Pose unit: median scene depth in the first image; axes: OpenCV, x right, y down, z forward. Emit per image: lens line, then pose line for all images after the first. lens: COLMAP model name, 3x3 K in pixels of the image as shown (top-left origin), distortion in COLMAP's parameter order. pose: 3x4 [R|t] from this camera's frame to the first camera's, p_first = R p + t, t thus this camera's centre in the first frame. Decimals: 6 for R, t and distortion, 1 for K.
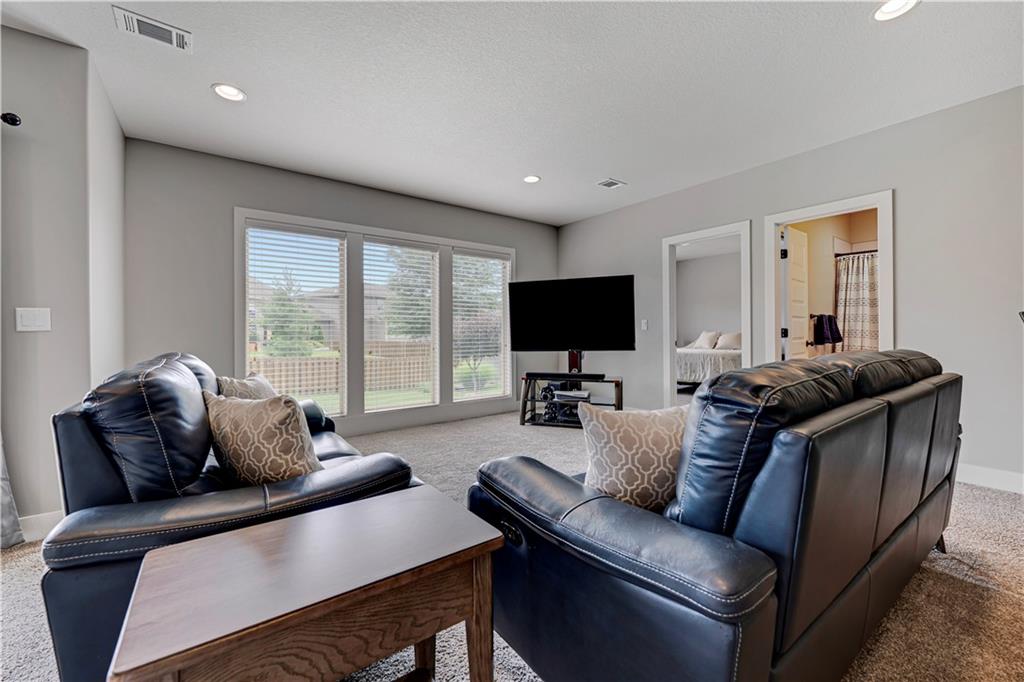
lens RADIAL K [[412.8, 0, 512.0], [0, 412.8, 331.9], [0, 0, 1]] dist [0.001296, 0.000048]
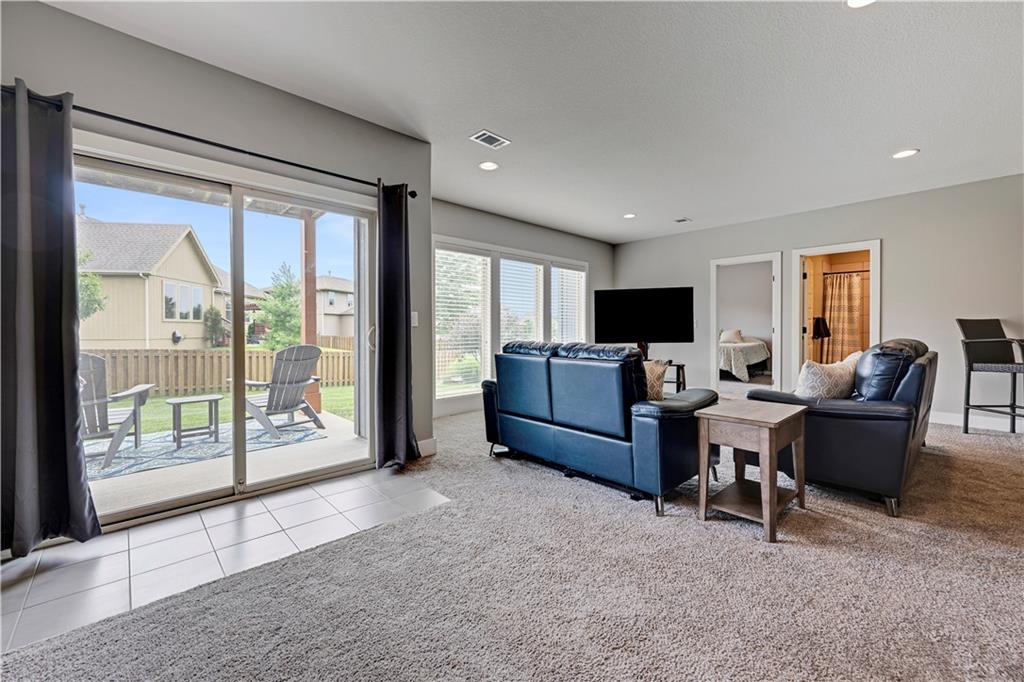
lens RADIAL K [[412.8, 0, 512.0], [0, 412.8, 331.9], [0, 0, 1]] dist [0.001296, 0.000048]
pose [[0.994118, 0.005466, 0.108164, -0.428302], [-0.006652, 0.999922, 0.010614, -0.000278], [-0.108098, -0.011271, 0.994076, -0.276969]]
